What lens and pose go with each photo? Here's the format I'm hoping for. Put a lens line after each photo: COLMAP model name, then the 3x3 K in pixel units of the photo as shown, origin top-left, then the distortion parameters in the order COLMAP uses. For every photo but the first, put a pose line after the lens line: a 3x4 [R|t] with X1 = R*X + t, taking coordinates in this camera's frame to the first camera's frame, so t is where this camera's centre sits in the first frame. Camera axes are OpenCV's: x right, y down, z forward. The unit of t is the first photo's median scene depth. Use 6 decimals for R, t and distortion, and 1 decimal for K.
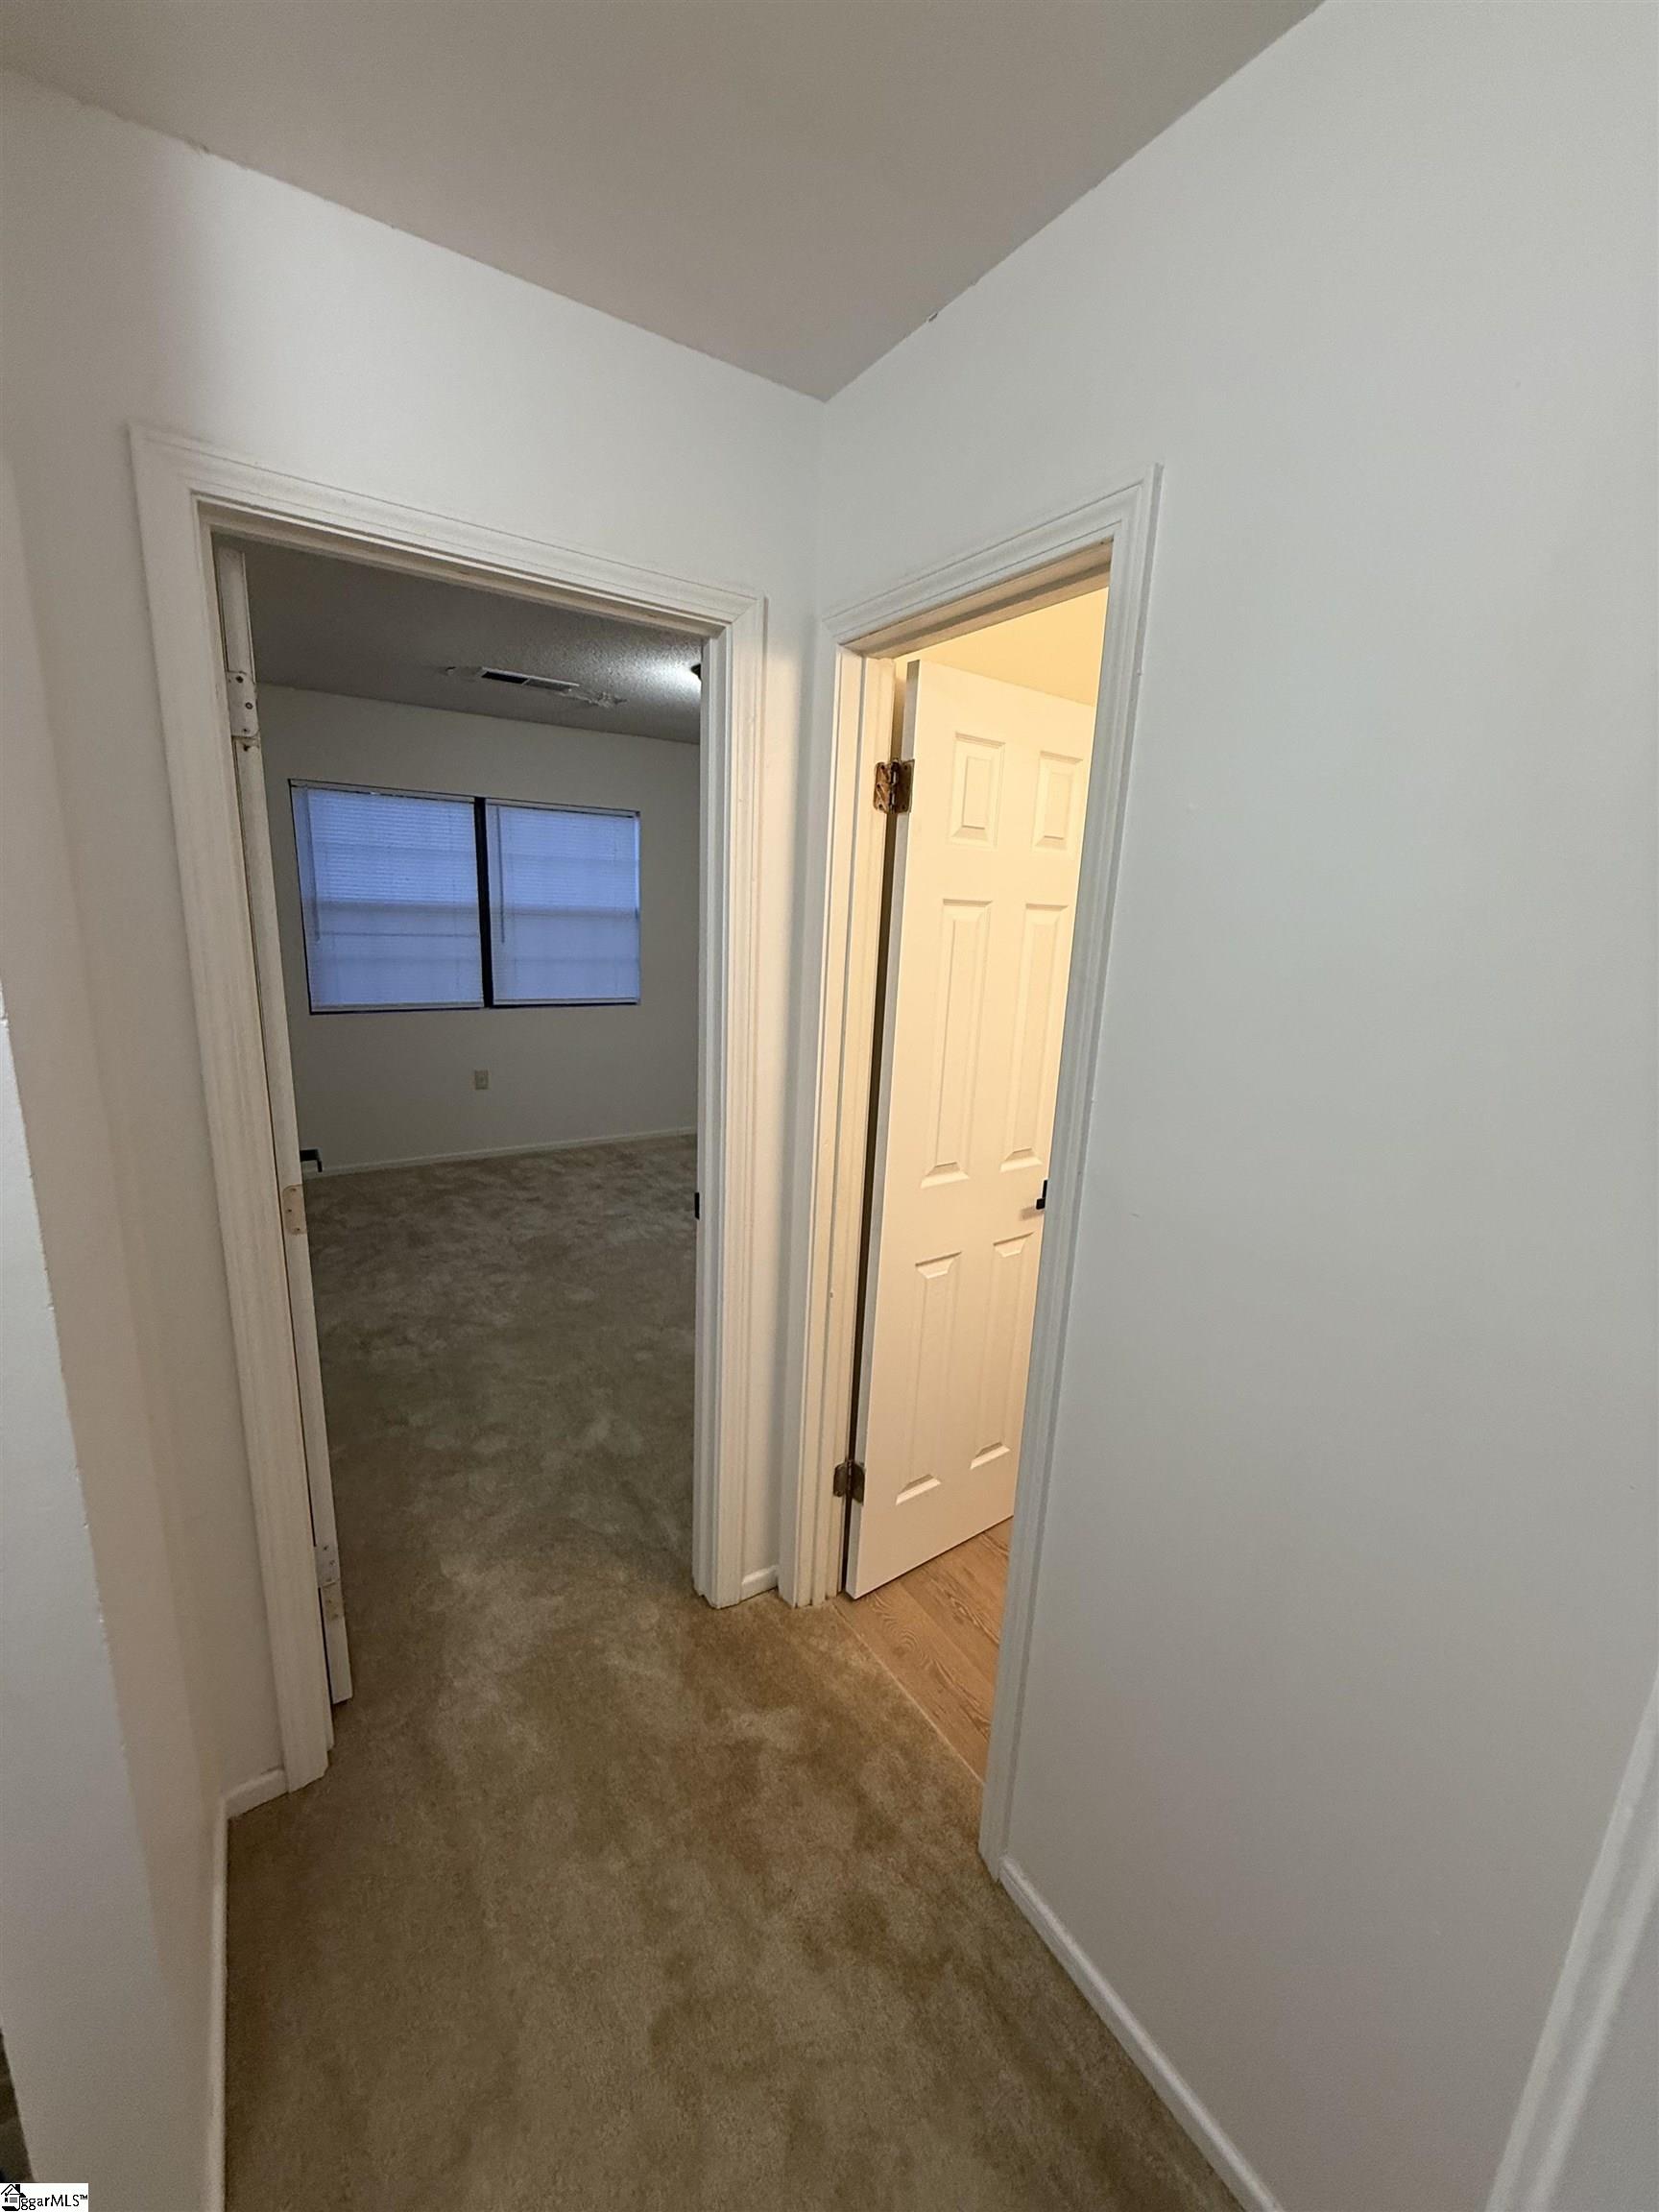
lens RADIAL K [[882.9, 0, 830.2], [0, 882.9, 1099.2], [0, 0, 1]] dist [-0.001254, -0.000072]
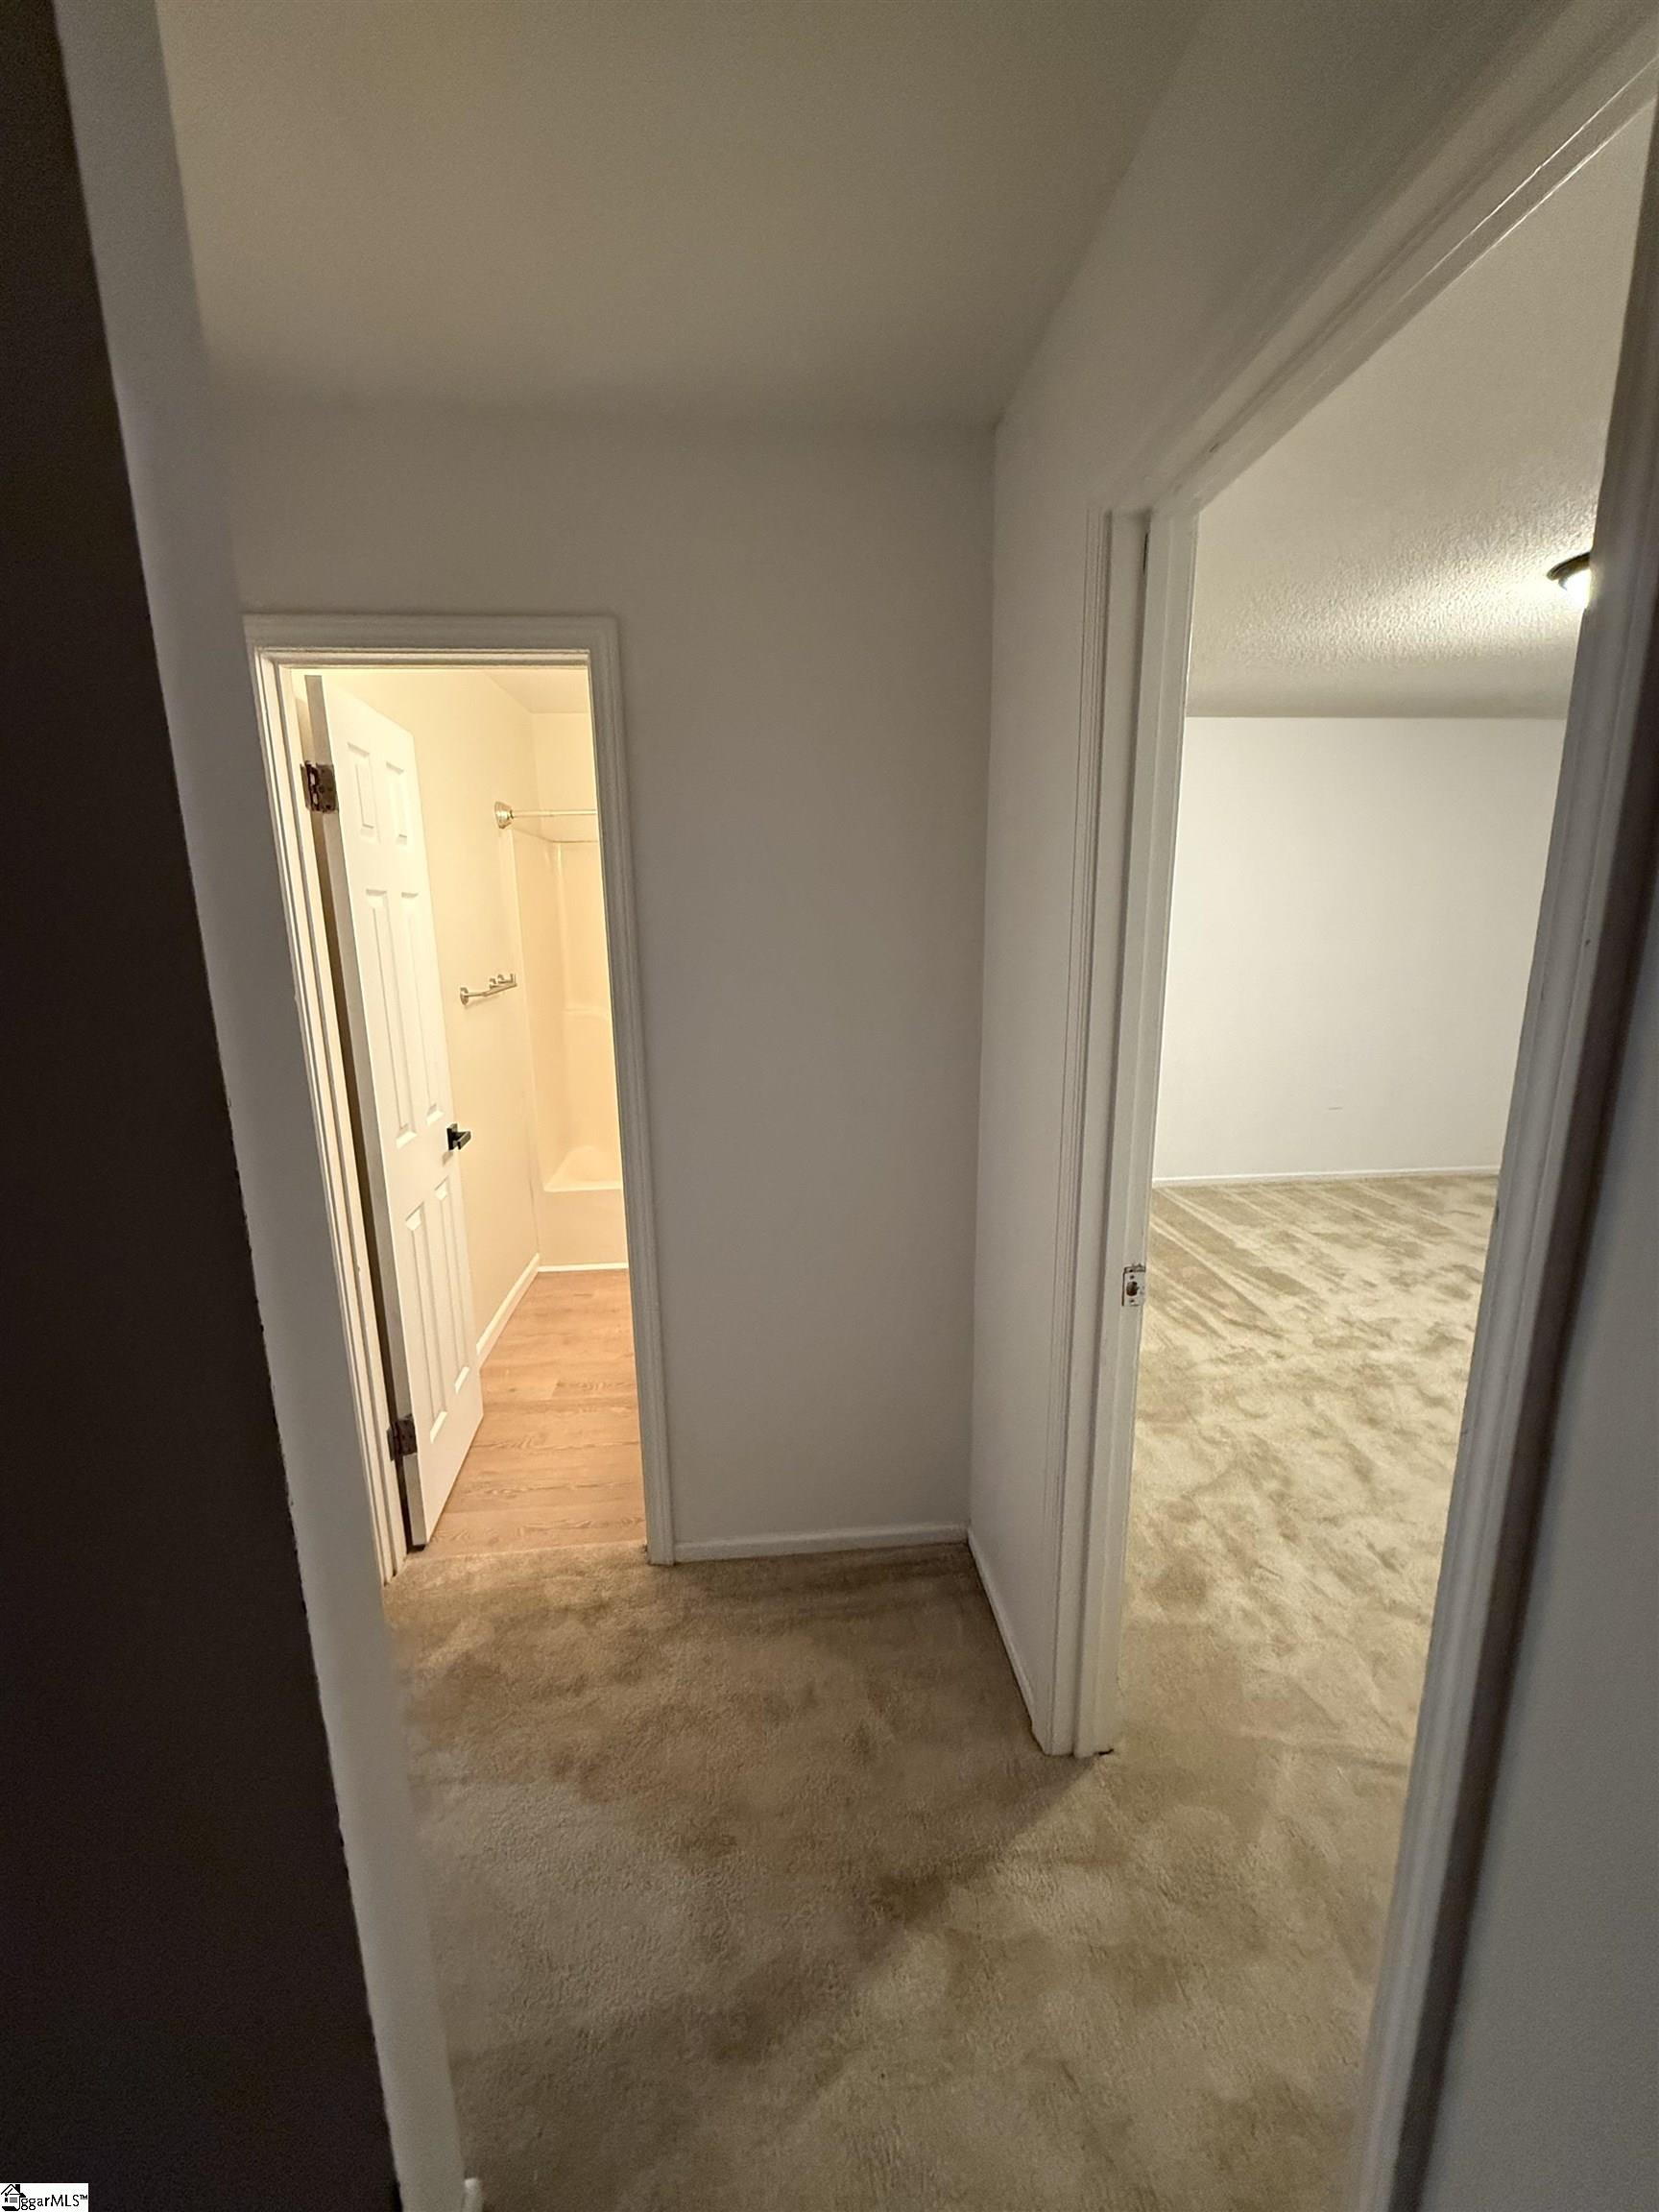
lens RADIAL K [[882.9, 0, 830.2], [0, 882.9, 1099.2], [0, 0, 1]] dist [-0.001254, -0.000072]
pose [[0.466365, -0.236020, 0.852525, -0.697251], [0.233555, 0.962404, 0.138676, 0.014676], [-0.853203, 0.134437, 0.503955, -0.043421]]
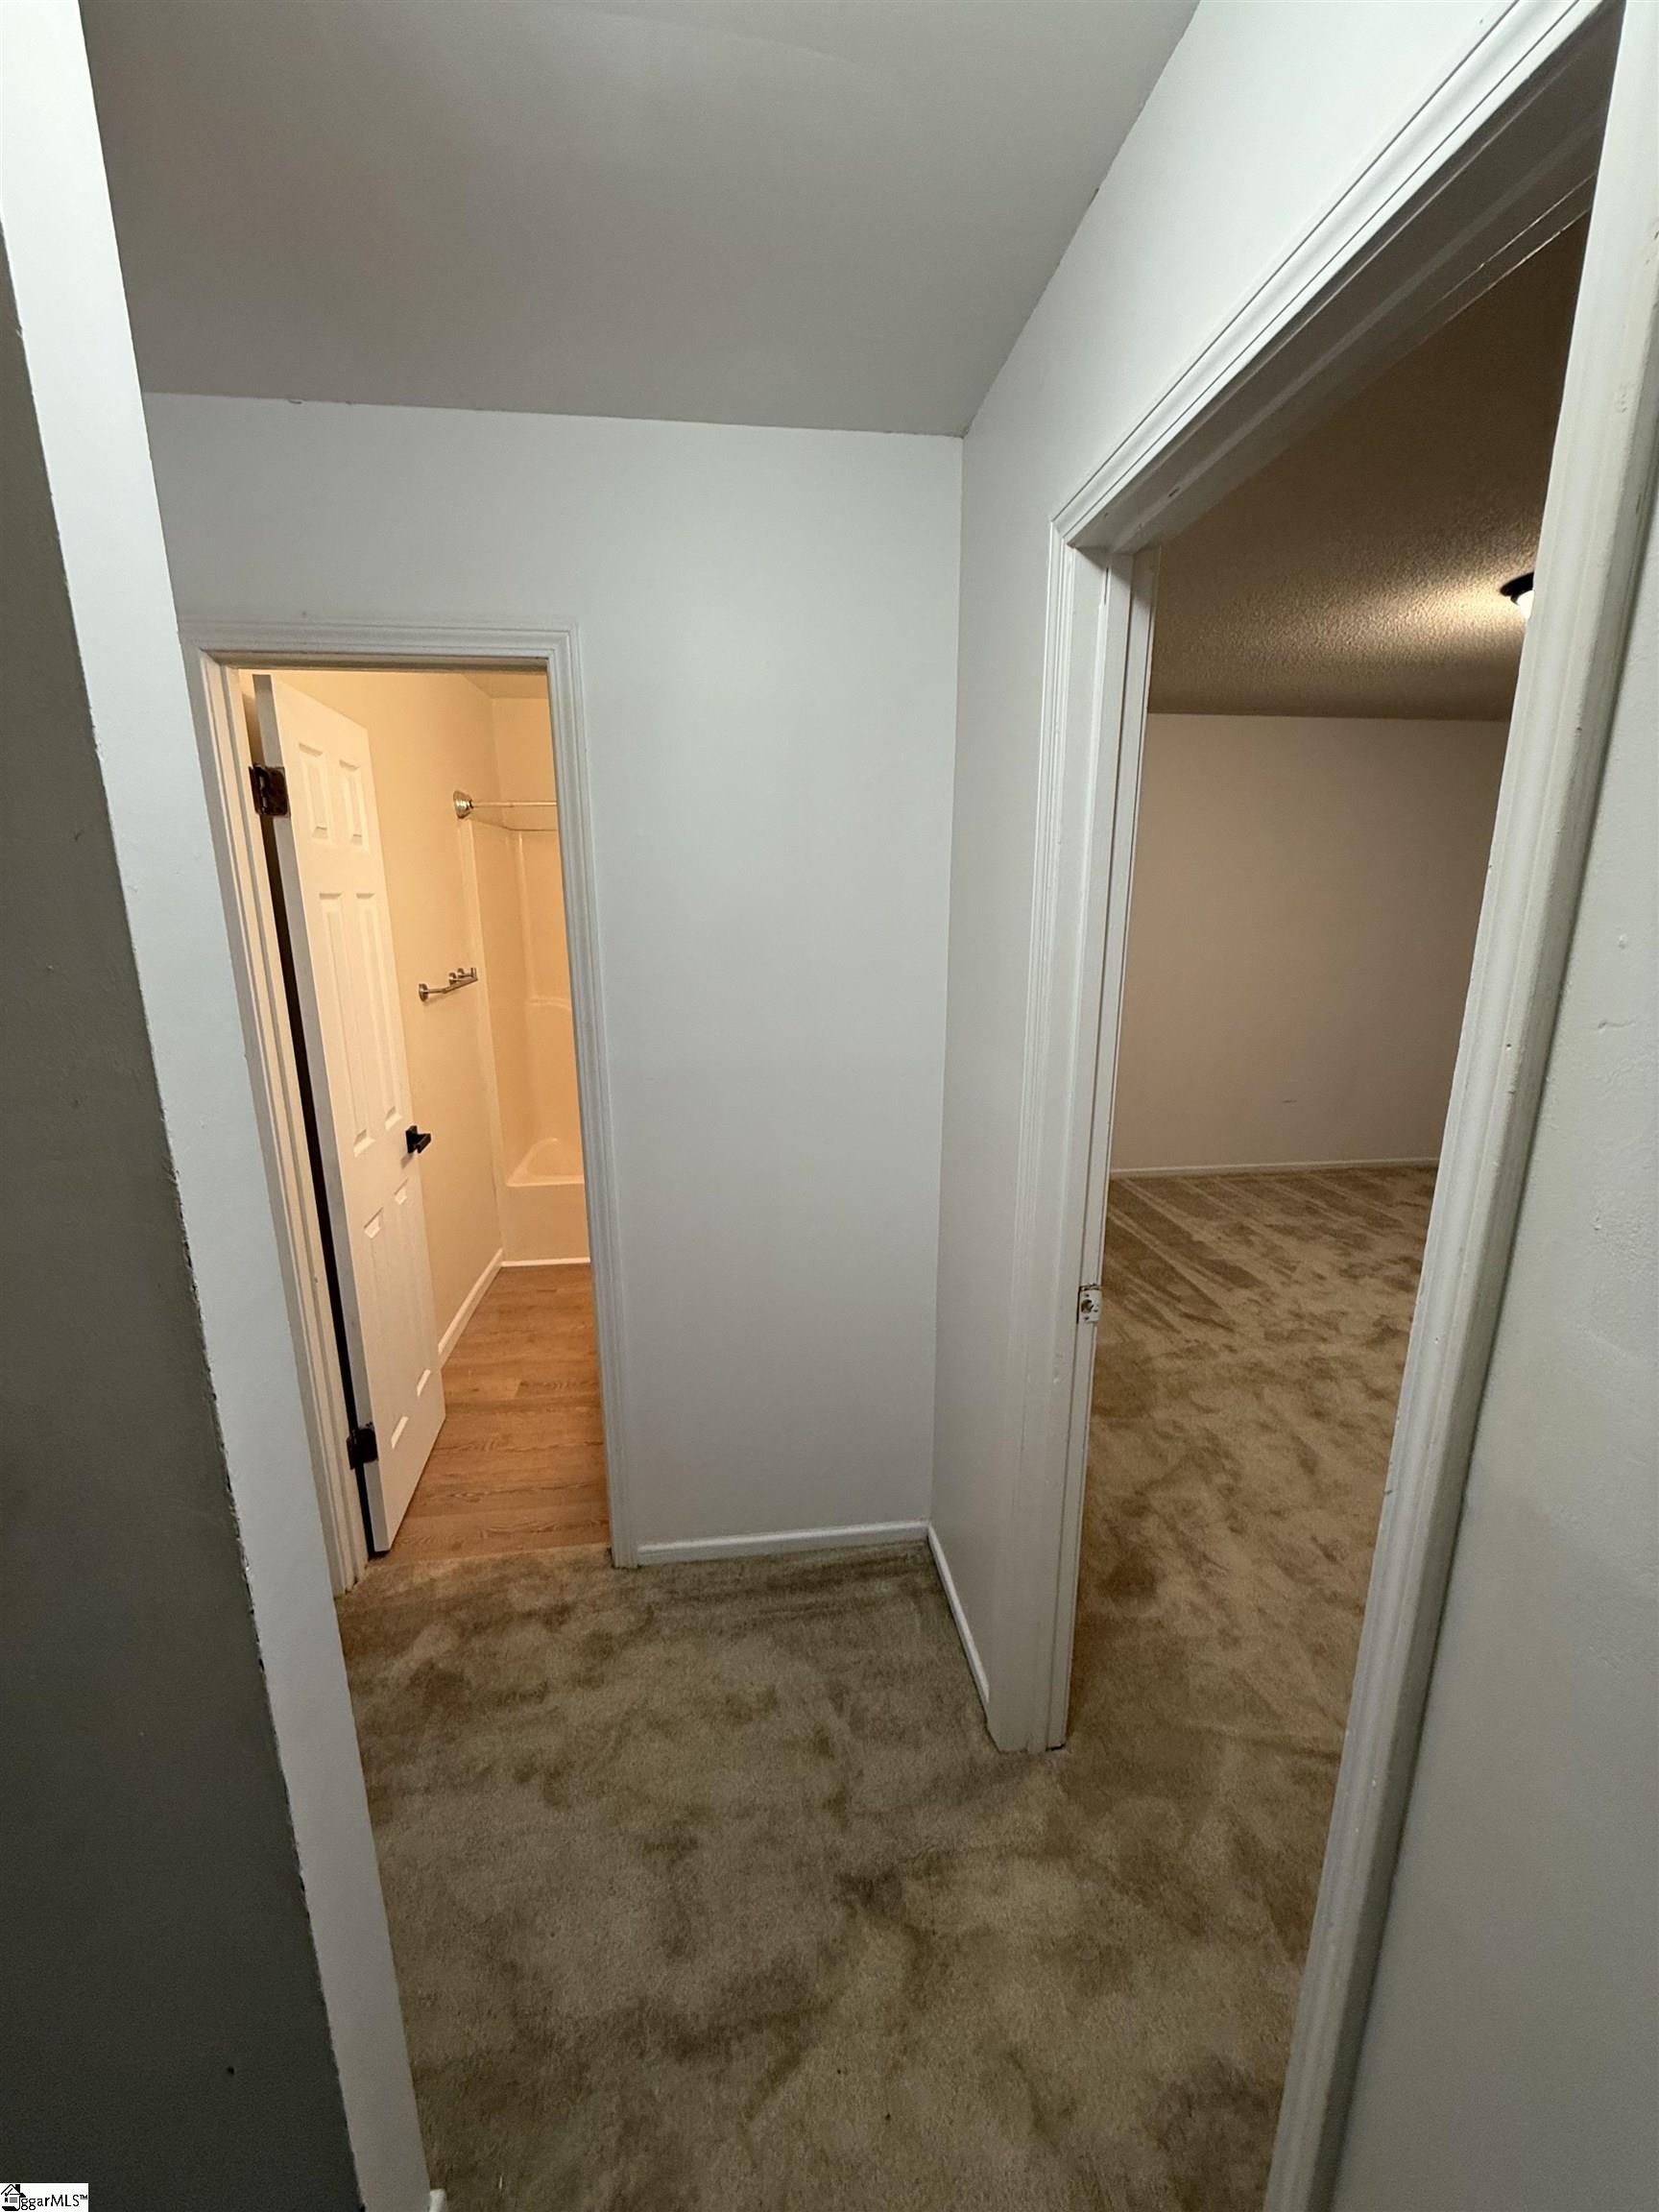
lens RADIAL K [[882.9, 0, 830.2], [0, 882.9, 1099.2], [0, 0, 1]] dist [-0.001254, -0.000072]
pose [[0.435711, -0.254537, 0.863346, -0.688531], [0.224501, 0.959599, 0.169615, -0.027047], [-0.871639, 0.119918, 0.475252, -0.056908]]
